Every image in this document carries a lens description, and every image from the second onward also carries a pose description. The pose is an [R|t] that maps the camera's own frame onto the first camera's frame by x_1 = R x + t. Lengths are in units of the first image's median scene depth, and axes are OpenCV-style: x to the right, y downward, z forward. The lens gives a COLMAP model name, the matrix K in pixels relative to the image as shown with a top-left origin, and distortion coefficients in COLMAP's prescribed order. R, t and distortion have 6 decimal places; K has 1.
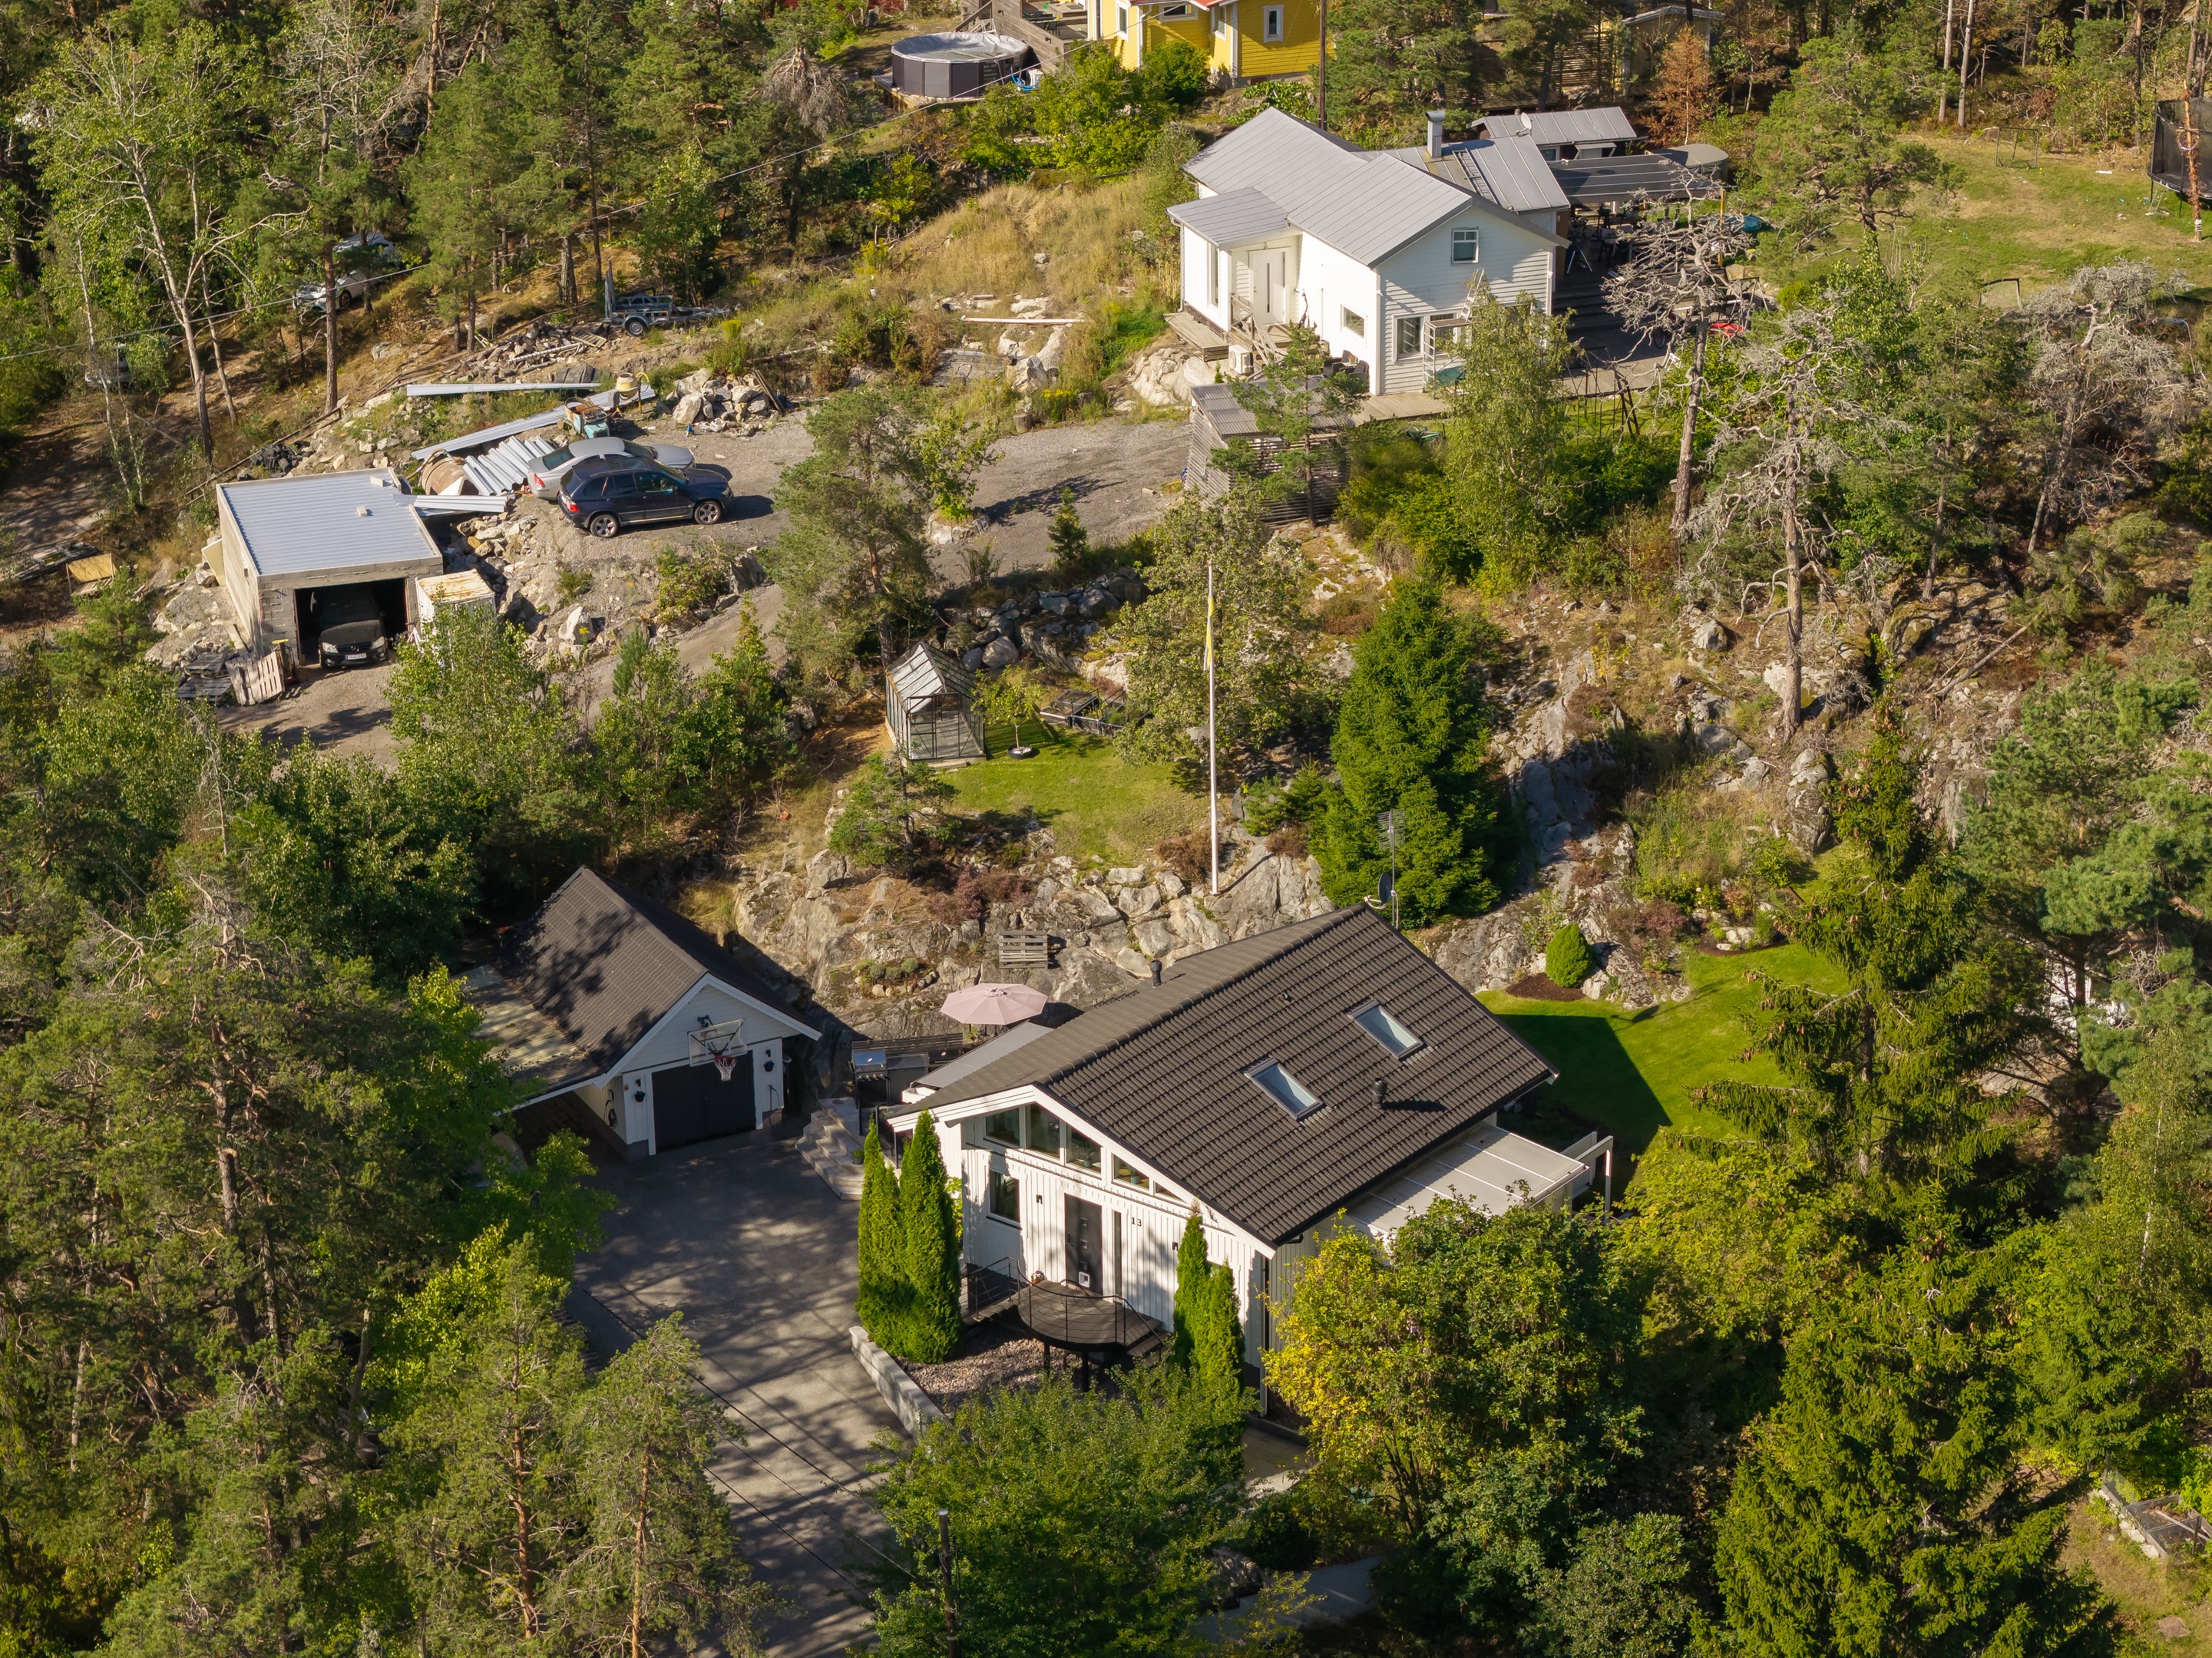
lens RADIAL K [[4501.0, 0, 1099.5], [0, 4501.0, 816.6], [0, 0, 1]] dist [0.149574, 0.000000]
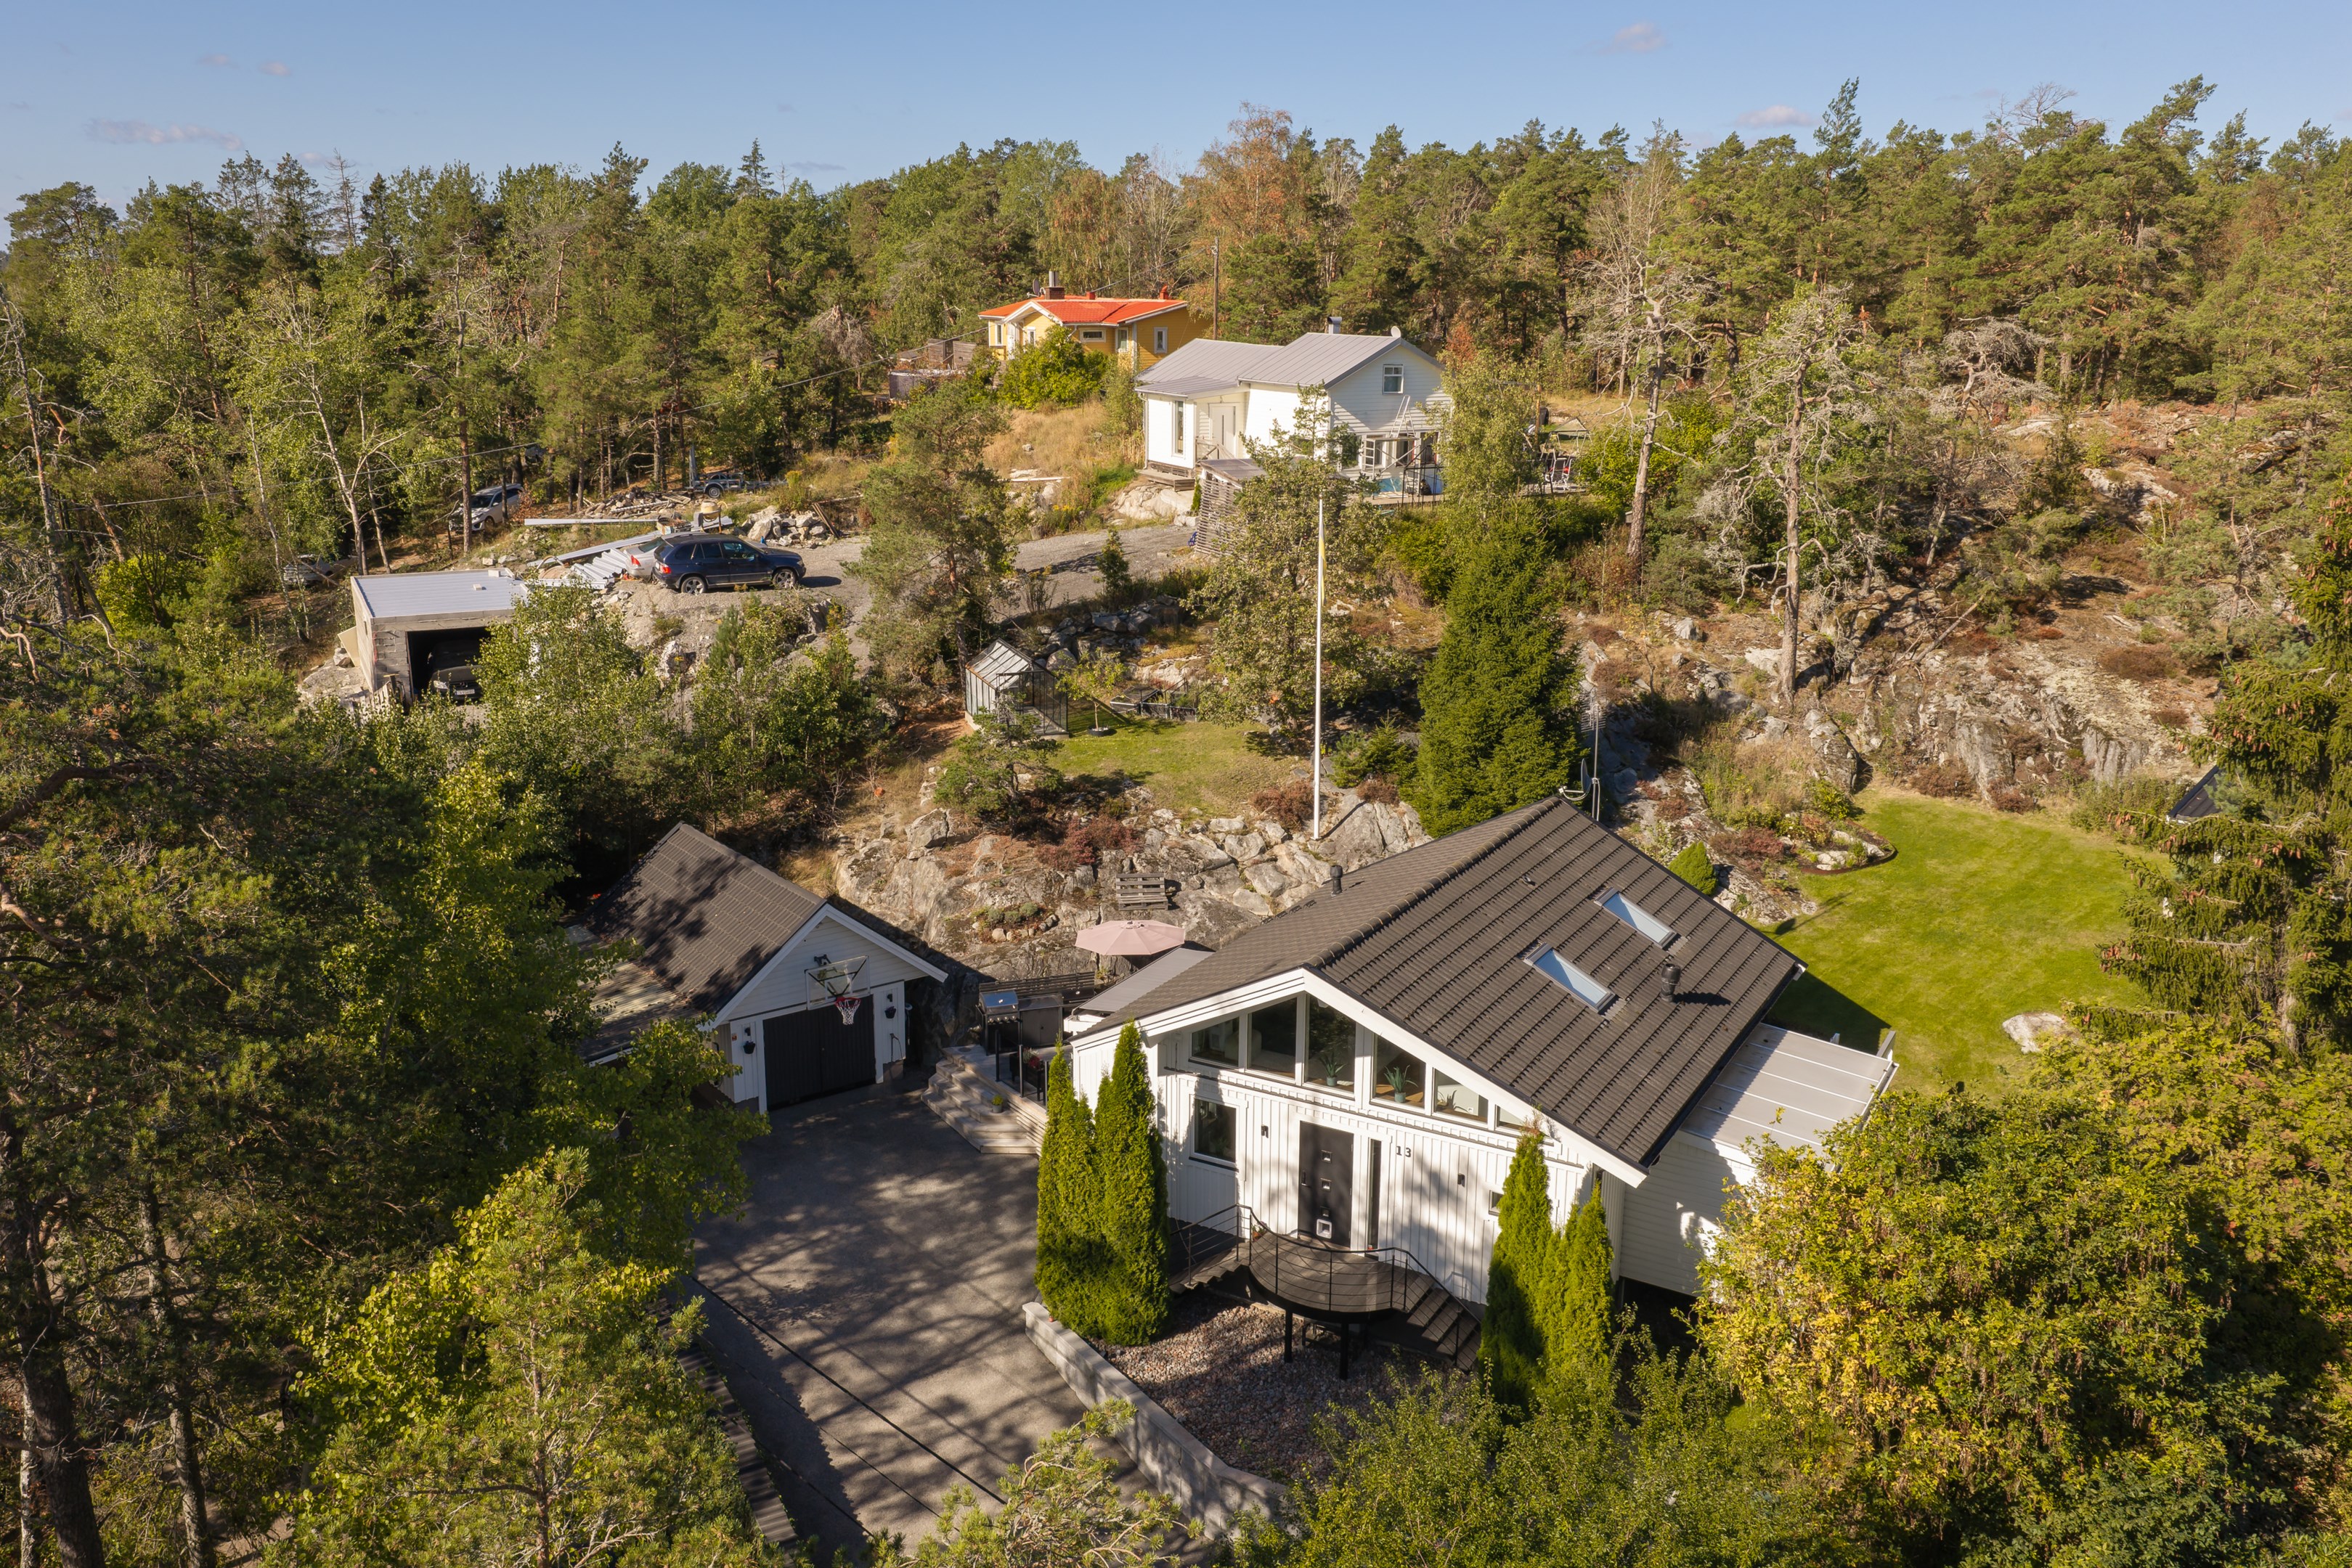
lens RADIAL K [[1928.0, 0, 1171.9], [0, 1928.0, 797.1], [0, 0, 1]] dist [0.038654, -0.007923]
pose [[0.989370, -0.019723, 0.144077, -0.069775], [0.036566, 0.992668, -0.115212, 0.057110], [-0.140749, 0.119255, 0.982837, 0.574862]]
